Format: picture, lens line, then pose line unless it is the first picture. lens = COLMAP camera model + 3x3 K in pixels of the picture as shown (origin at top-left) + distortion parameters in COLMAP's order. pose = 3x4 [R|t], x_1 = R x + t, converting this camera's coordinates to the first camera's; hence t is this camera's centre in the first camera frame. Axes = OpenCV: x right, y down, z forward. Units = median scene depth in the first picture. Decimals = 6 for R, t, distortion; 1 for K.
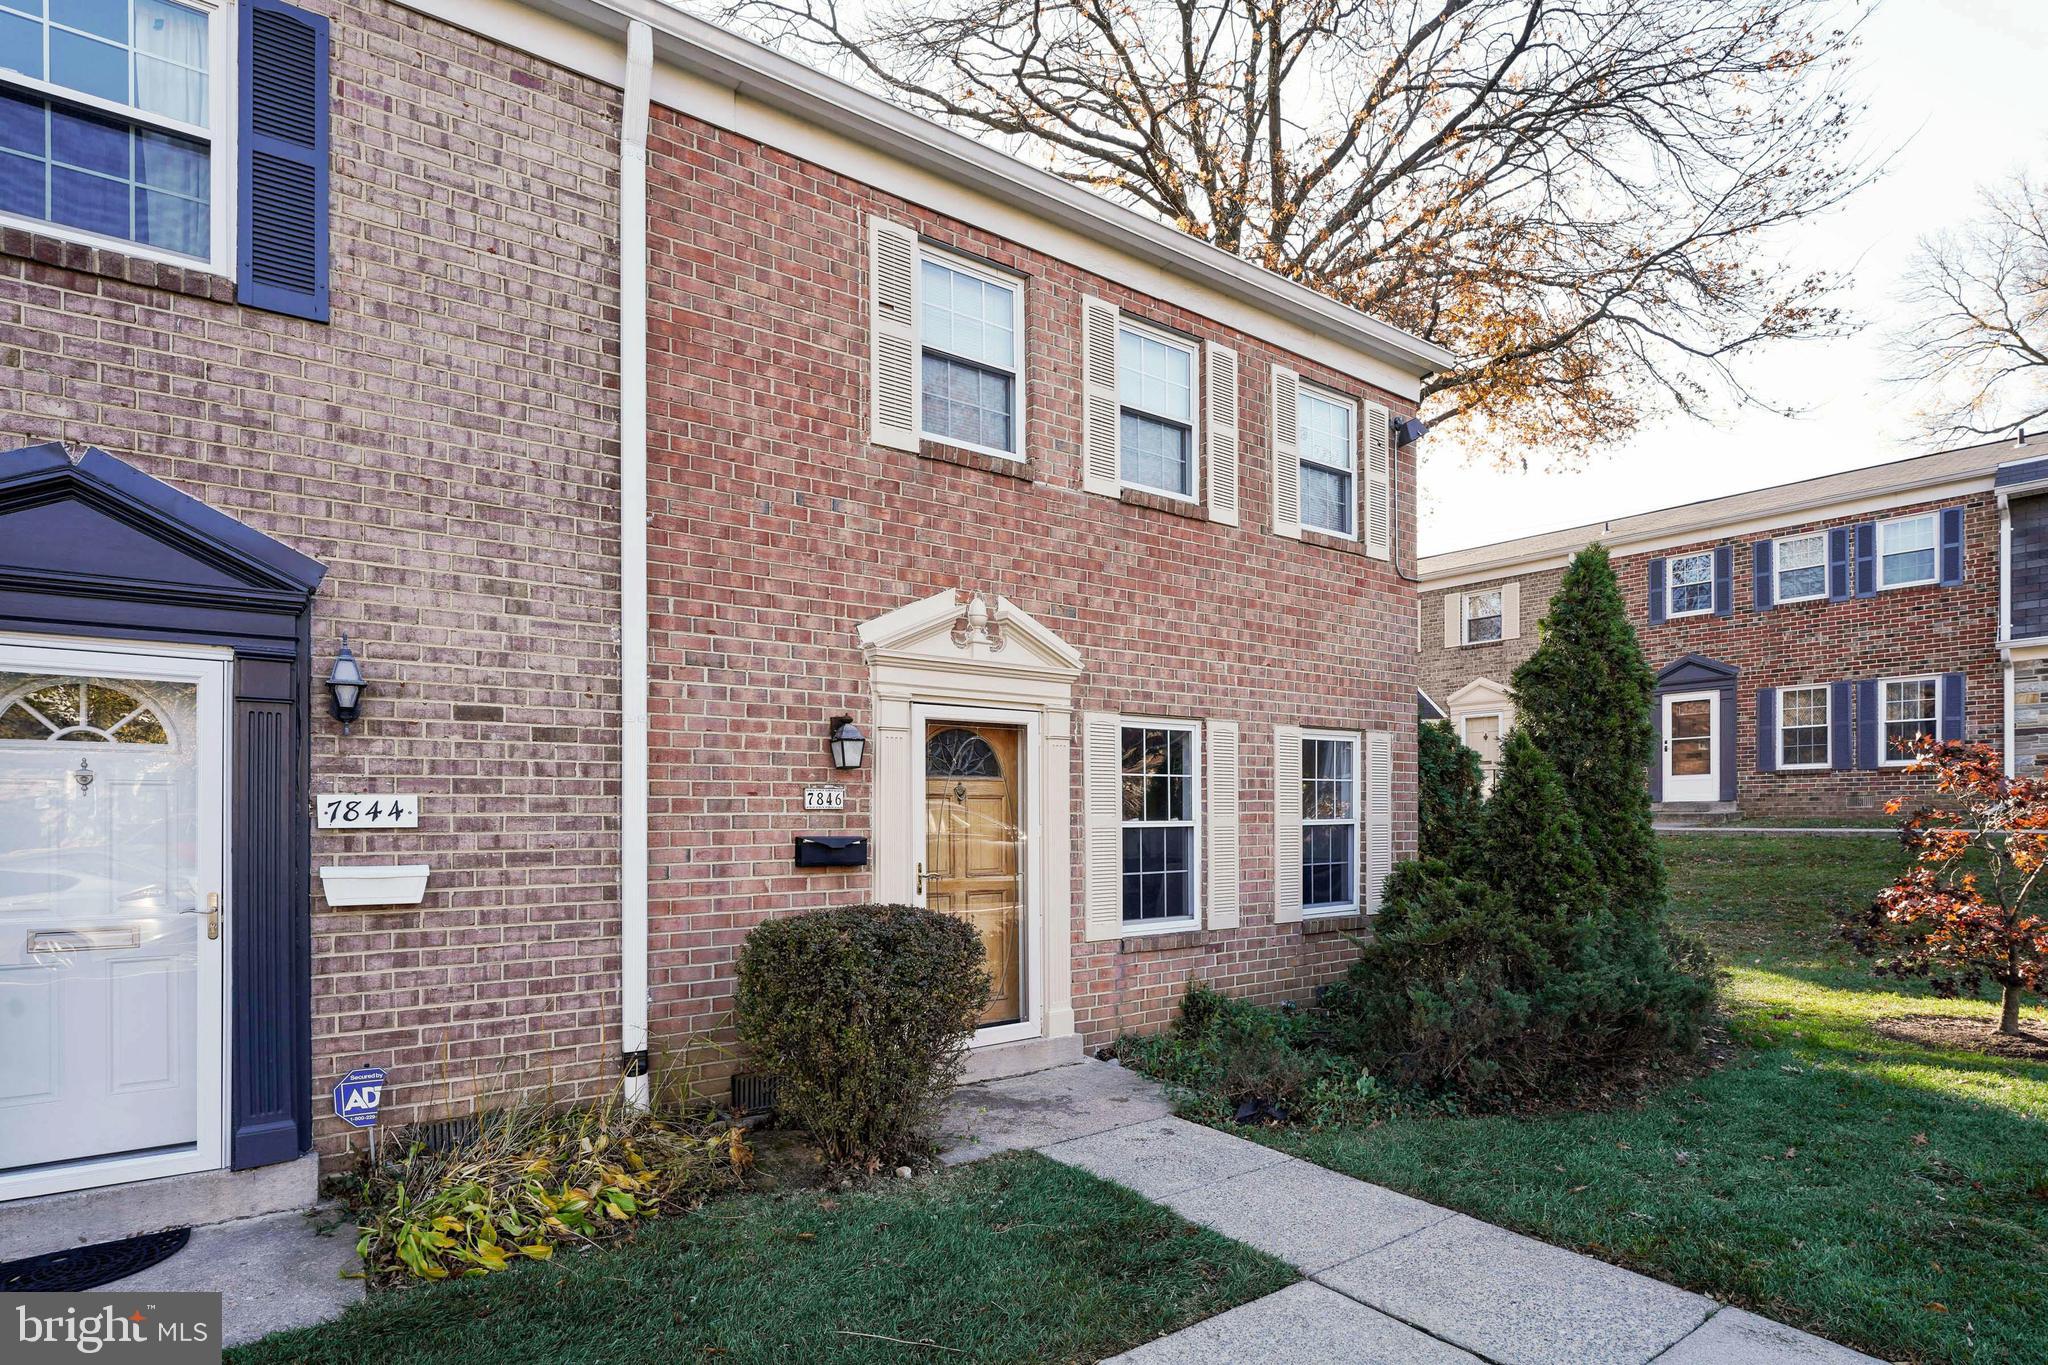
lens RADIAL K [[1023.4, 0, 1022.2], [0, 1023.4, 804.5], [0, 0, 1]] dist [-0.002628, -0.000309]
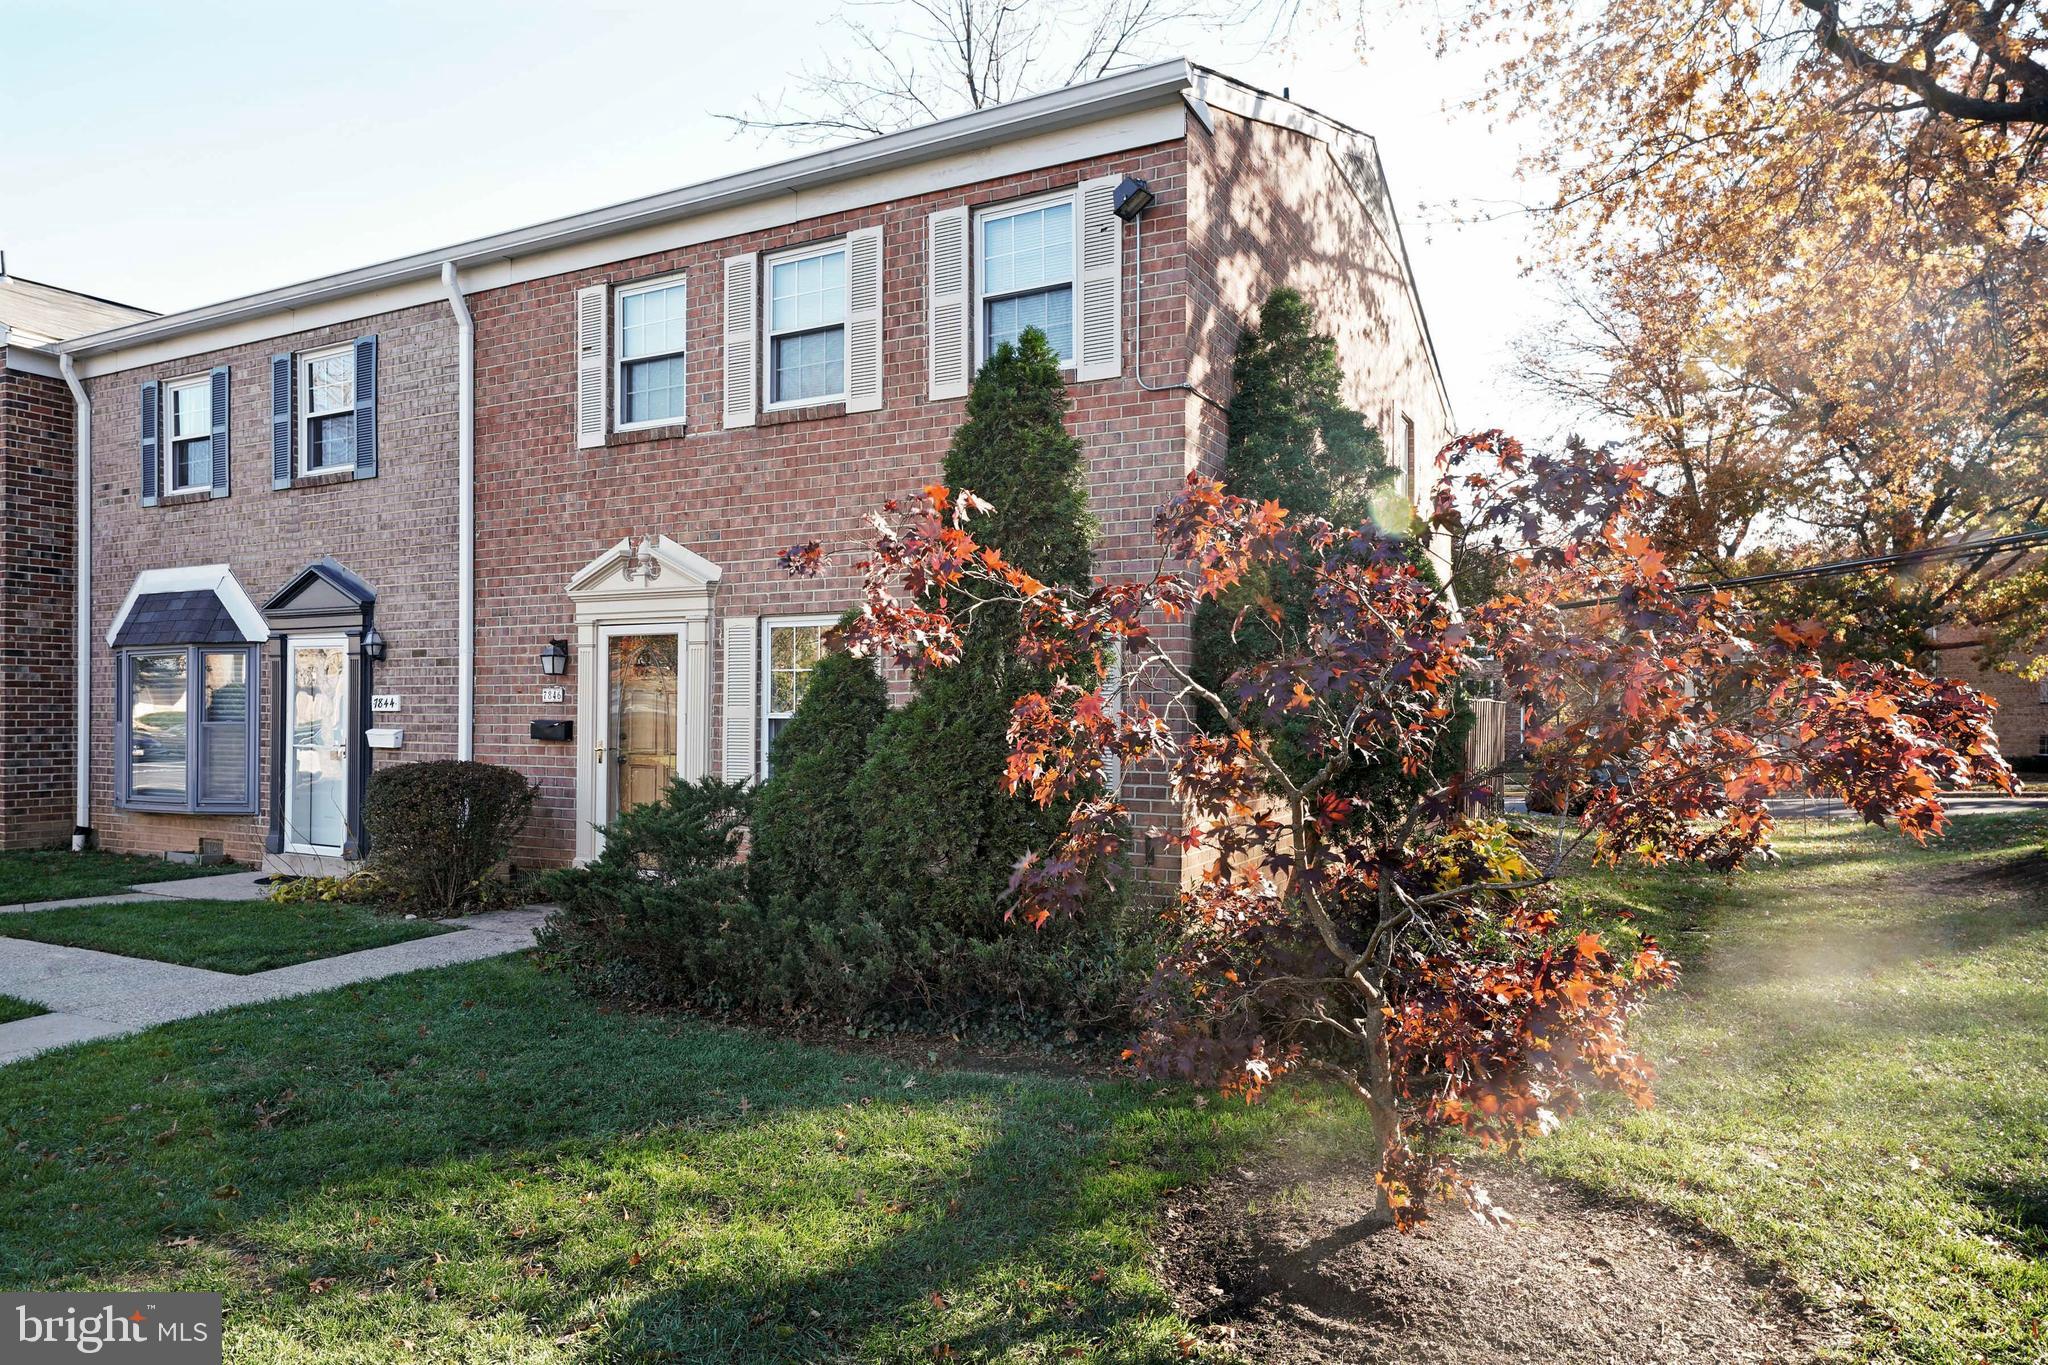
lens RADIAL K [[1239.4, 0, 1024.0], [0, 1239.4, 682.5], [0, 0, 1]] dist [0.025108, -0.000272]
pose [[0.451582, -0.009423, -0.892180, 1.584476], [0.008670, 0.999943, -0.006173, -0.006051], [0.892187, -0.004947, 0.451638, 0.711234]]
